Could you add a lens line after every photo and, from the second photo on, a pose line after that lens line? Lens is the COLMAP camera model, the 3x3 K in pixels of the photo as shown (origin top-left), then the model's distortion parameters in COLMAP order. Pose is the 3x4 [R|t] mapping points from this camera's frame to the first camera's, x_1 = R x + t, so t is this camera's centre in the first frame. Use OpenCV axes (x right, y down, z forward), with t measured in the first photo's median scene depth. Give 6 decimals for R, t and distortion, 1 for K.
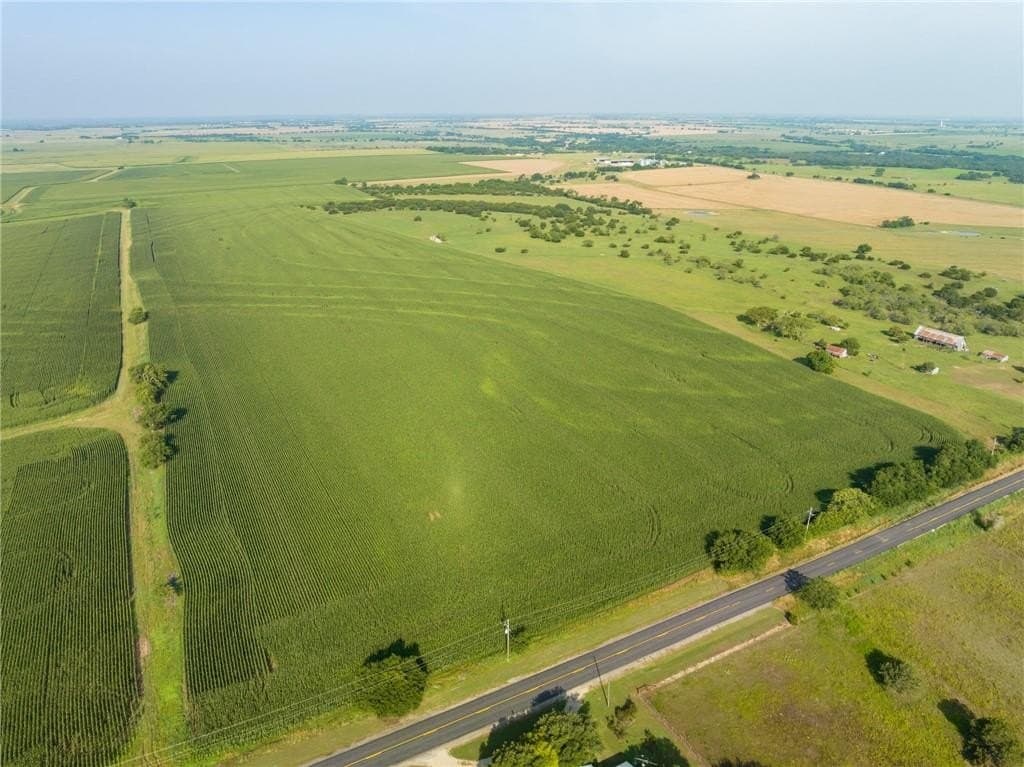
lens RADIAL K [[729.3, 0, 509.5], [0, 729.3, 385.1], [0, 0, 1]] dist [-0.050600, 0.018917]
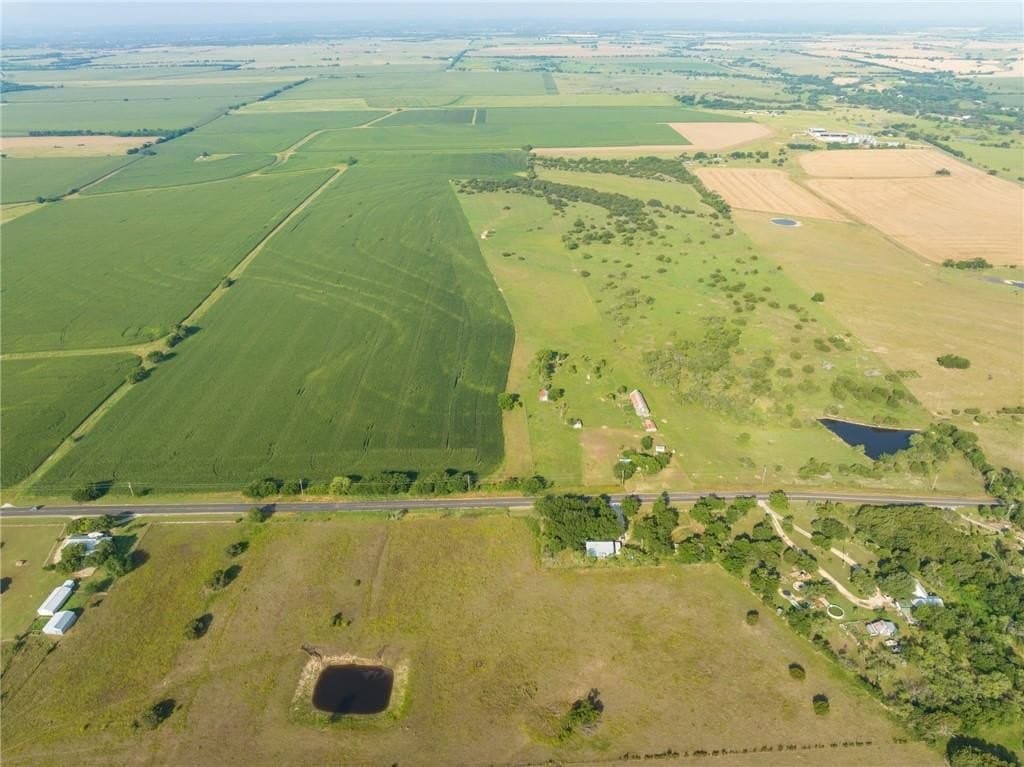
lens RADIAL K [[729.3, 0, 505.8], [0, 729.3, 387.1], [0, 0, 1]] dist [-0.050600, 0.018917]
pose [[0.886458, 0.210858, -0.411984, 0.876754], [-0.157176, 0.974435, 0.160535, -0.252110], [0.435302, -0.077554, 0.896938, -0.272201]]
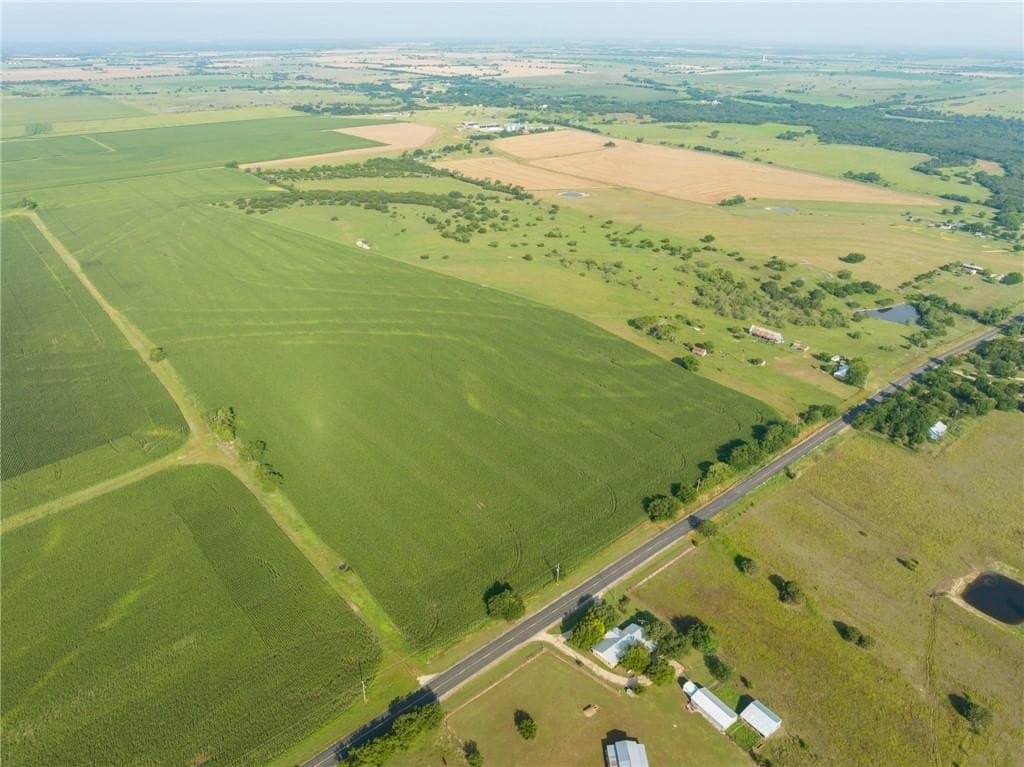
lens RADIAL K [[729.3, 0, 507.2], [0, 729.3, 380.3], [0, 0, 1]] dist [-0.050600, 0.018917]
pose [[0.979308, -0.083668, 0.184269, -0.181826], [0.066399, 0.992971, 0.097978, -0.143052], [-0.191172, -0.083715, 0.977980, -0.325536]]
